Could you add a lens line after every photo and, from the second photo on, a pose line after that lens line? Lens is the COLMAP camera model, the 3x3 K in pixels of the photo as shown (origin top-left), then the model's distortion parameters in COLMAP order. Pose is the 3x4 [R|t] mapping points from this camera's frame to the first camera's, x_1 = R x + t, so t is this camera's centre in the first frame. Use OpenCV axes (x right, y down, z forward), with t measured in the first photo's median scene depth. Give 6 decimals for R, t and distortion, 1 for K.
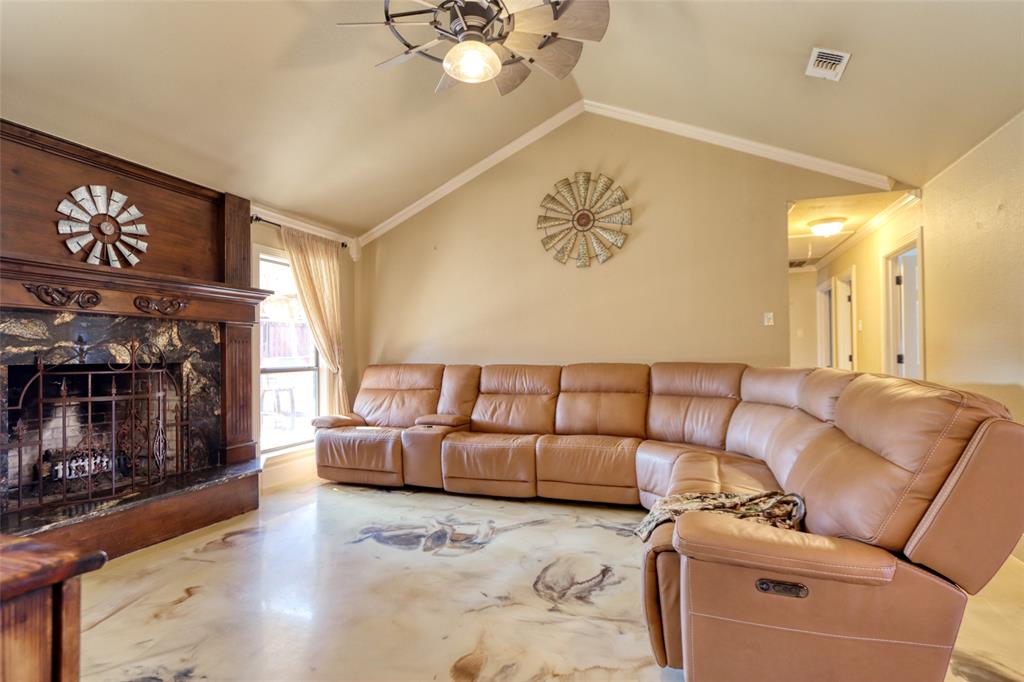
lens RADIAL K [[513.3, 0, 514.8], [0, 513.3, 348.9], [0, 0, 1]] dist [-0.016755, 0.003313]
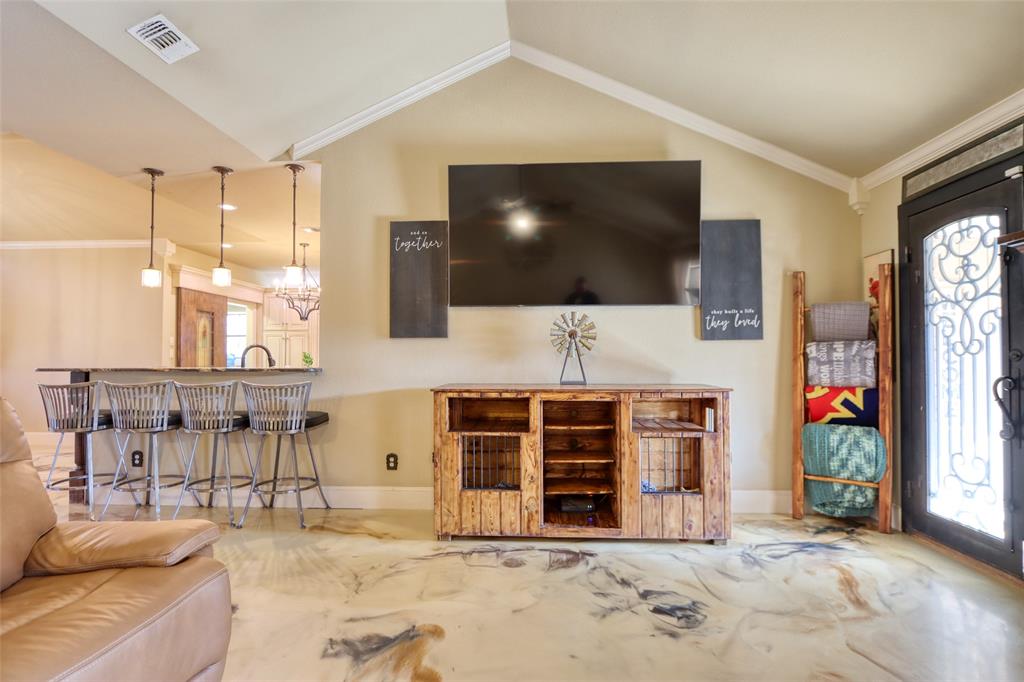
lens RADIAL K [[513.3, 0, 514.8], [0, 513.3, 348.9], [0, 0, 1]] dist [-0.016755, 0.003313]
pose [[-0.956746, 0.005535, -0.290873, 0.008988], [0.015269, 0.999396, -0.031207, 0.013035], [0.290524, -0.034299, -0.956253, 0.971030]]
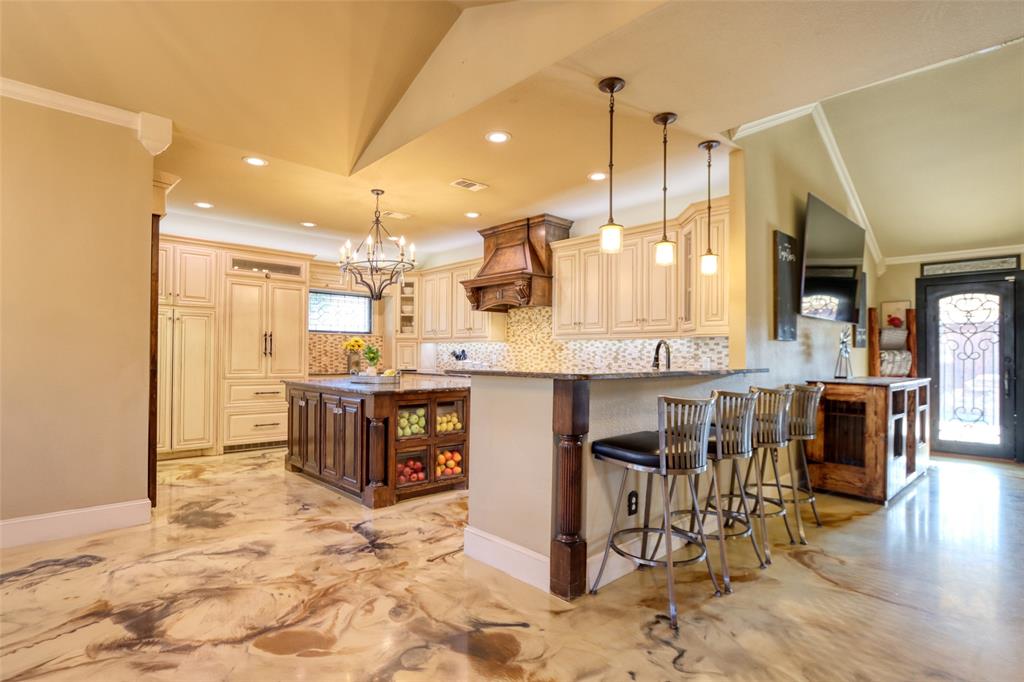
lens RADIAL K [[517.9, 0, 514.7], [0, 517.9, 349.8], [0, 0, 1]] dist [-0.016450, 0.003734]
pose [[-0.452486, -0.003728, -0.891764, 1.185927], [0.007539, 0.999940, -0.008005, -0.018583], [0.891739, -0.010345, -0.452431, -0.085236]]
